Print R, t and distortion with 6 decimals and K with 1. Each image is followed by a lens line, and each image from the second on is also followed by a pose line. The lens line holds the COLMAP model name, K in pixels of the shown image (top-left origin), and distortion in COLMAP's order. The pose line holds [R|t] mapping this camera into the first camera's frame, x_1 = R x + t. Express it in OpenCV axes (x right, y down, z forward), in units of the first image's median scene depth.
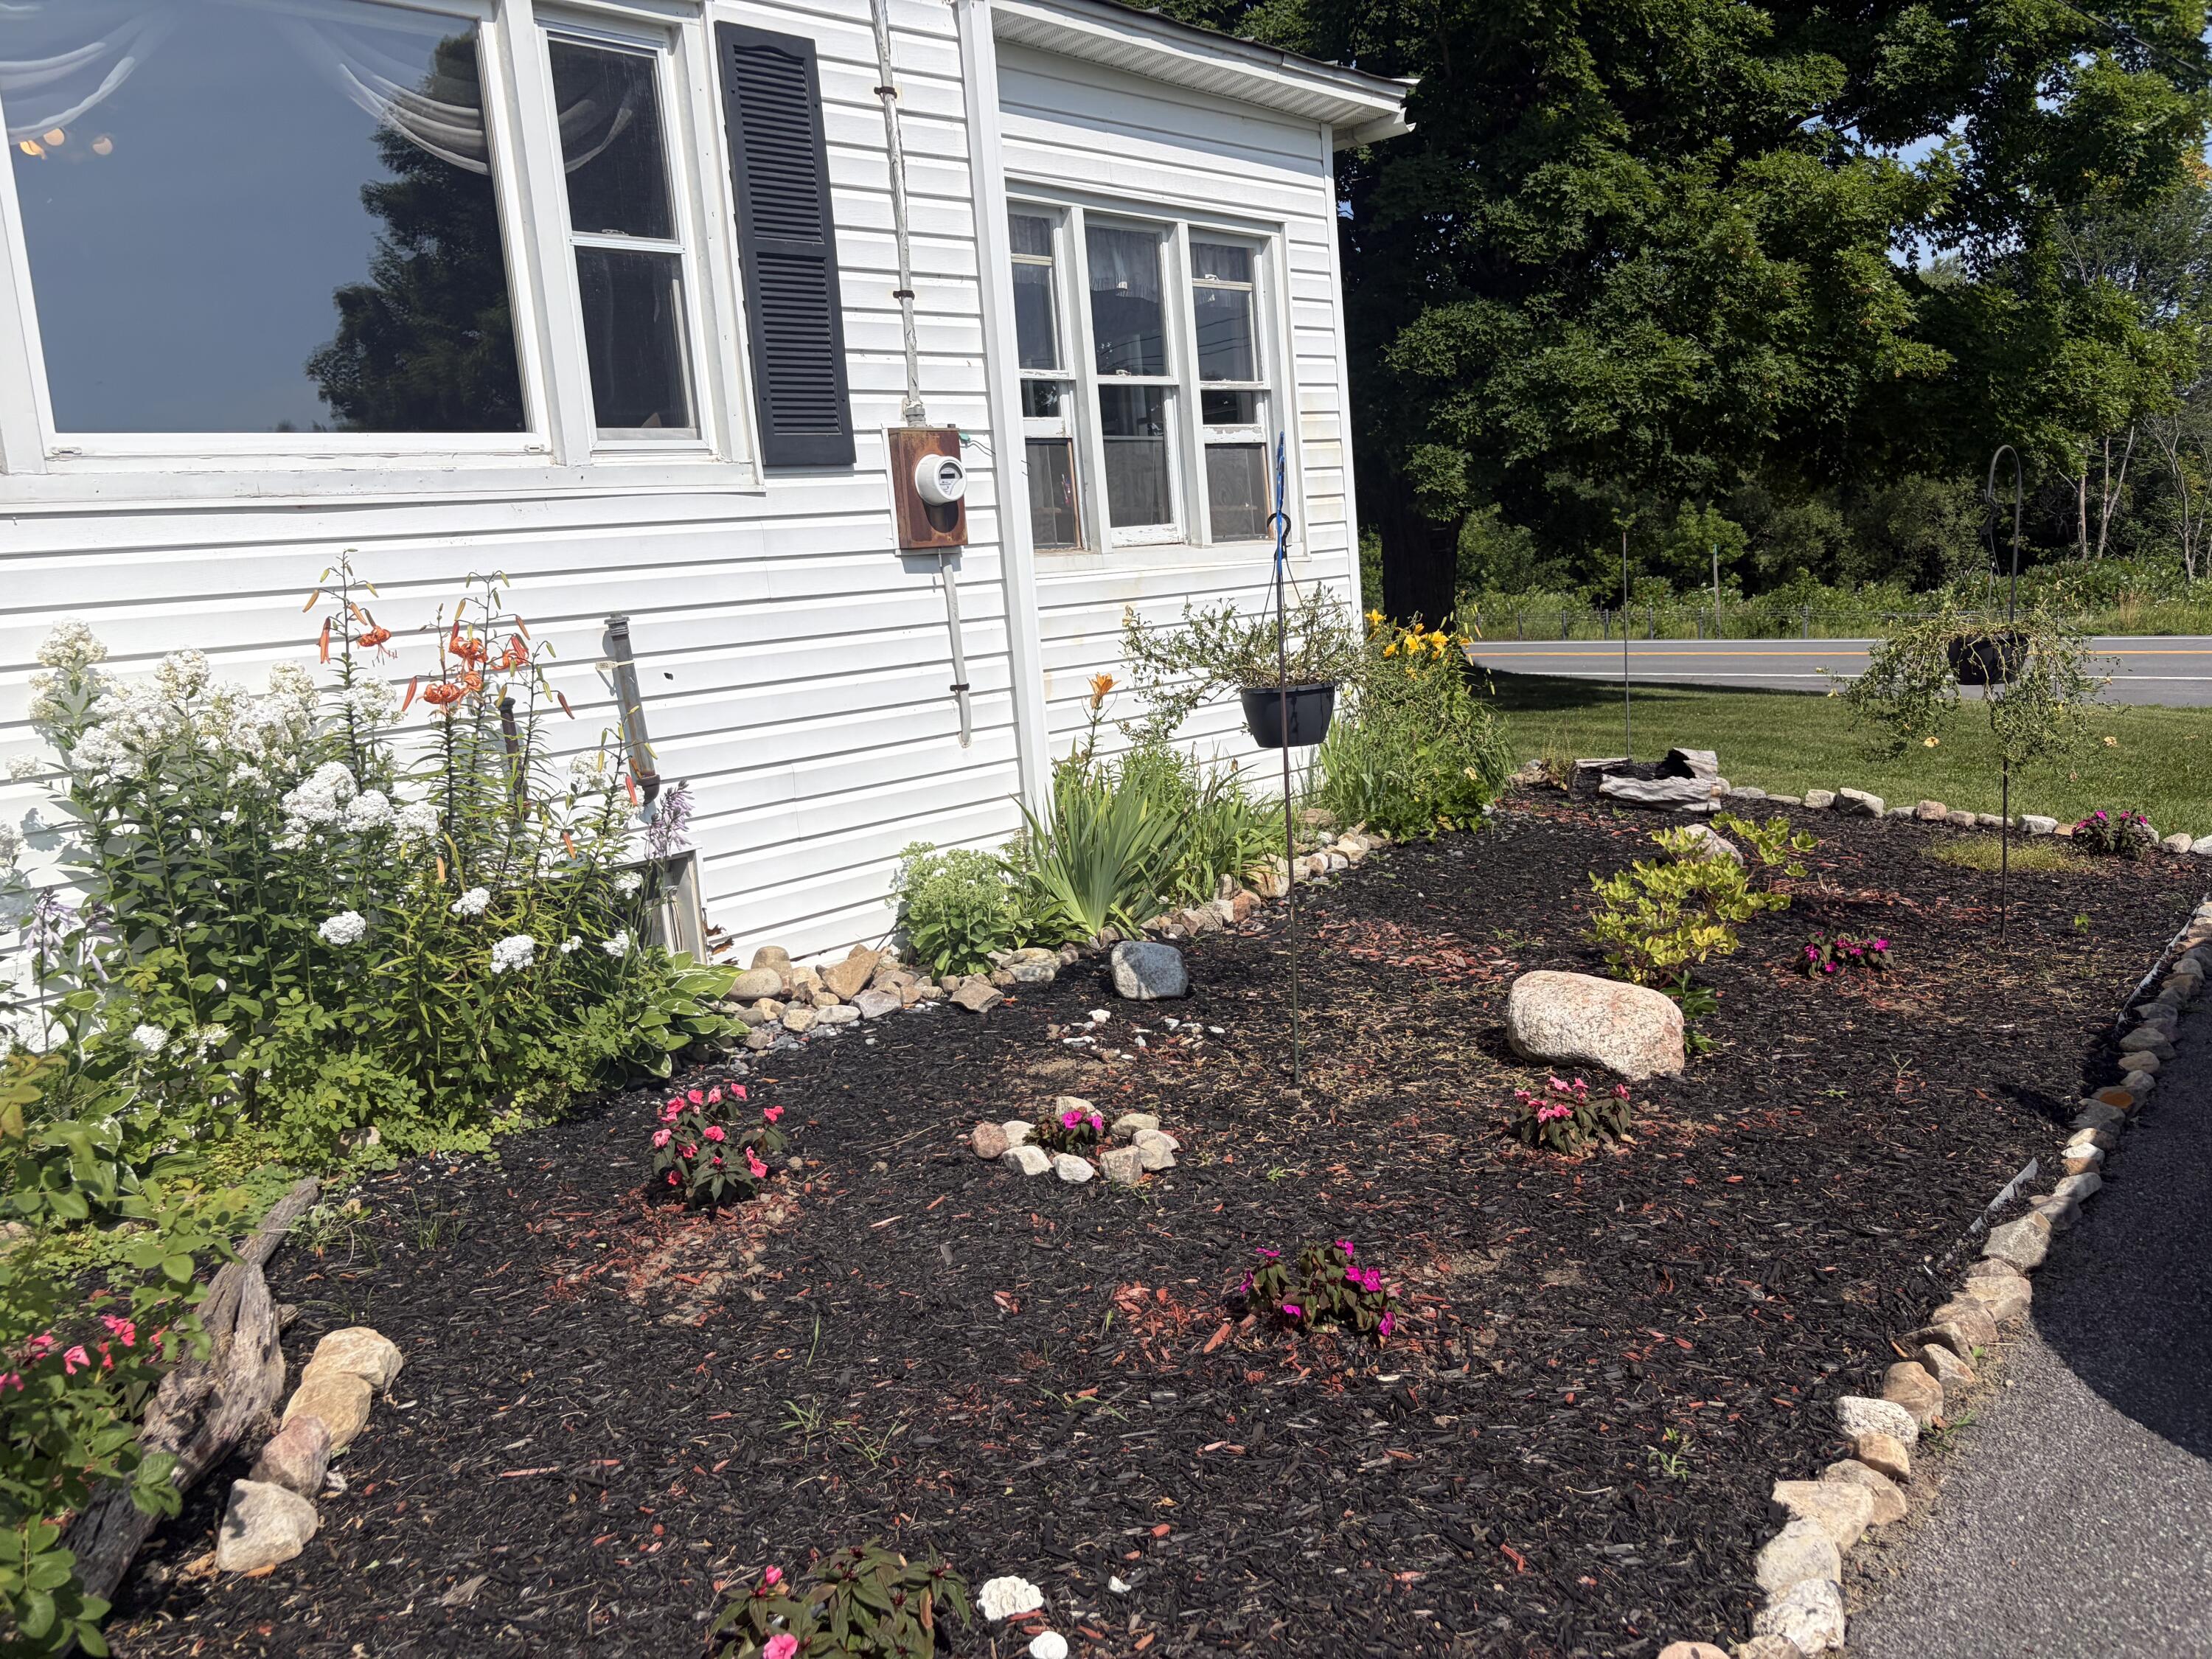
lens RADIAL K [[1661.3, 0, 1107.1], [0, 1661.3, 817.9], [0, 0, 1]] dist [0.054693, -0.064487]
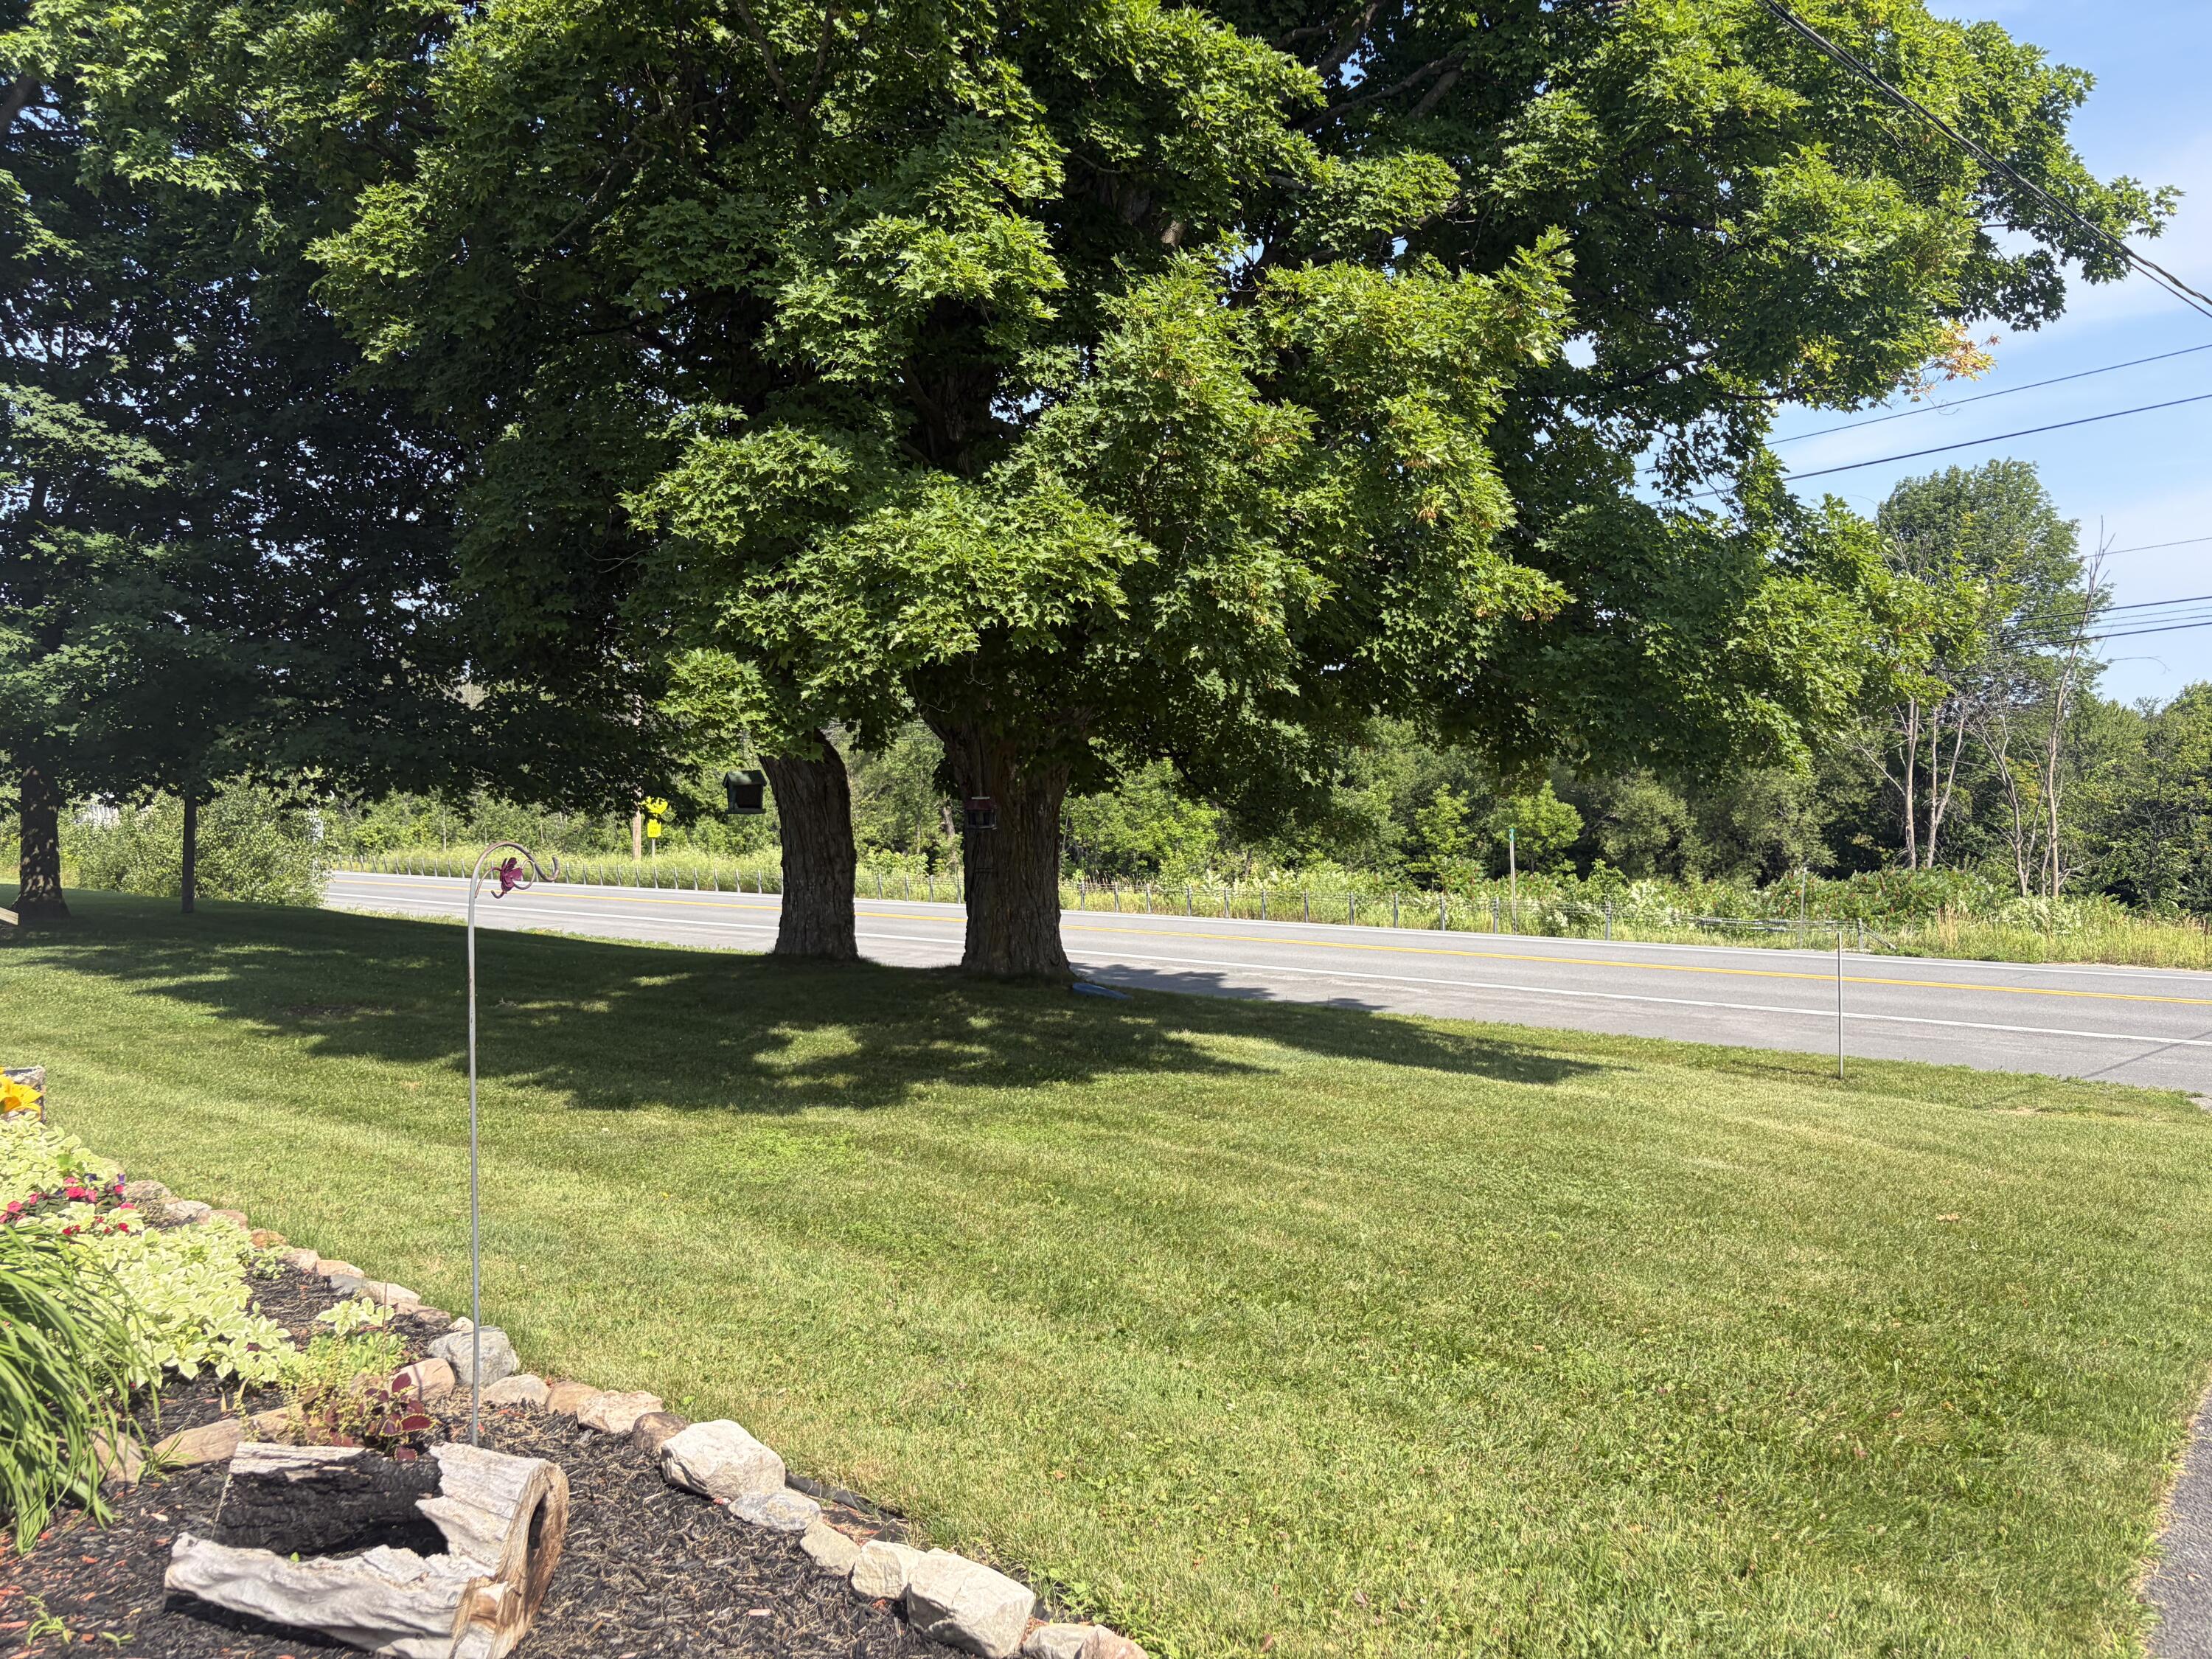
lens RADIAL K [[1661.3, 0, 1099.9], [0, 1661.3, 841.8], [0, 0, 1]] dist [0.054693, -0.064487]
pose [[0.996764, 0.055773, 0.057881, 0.276521], [-0.047643, 0.989915, -0.133414, -0.078645], [-0.064738, 0.130224, 0.989369, 0.375648]]
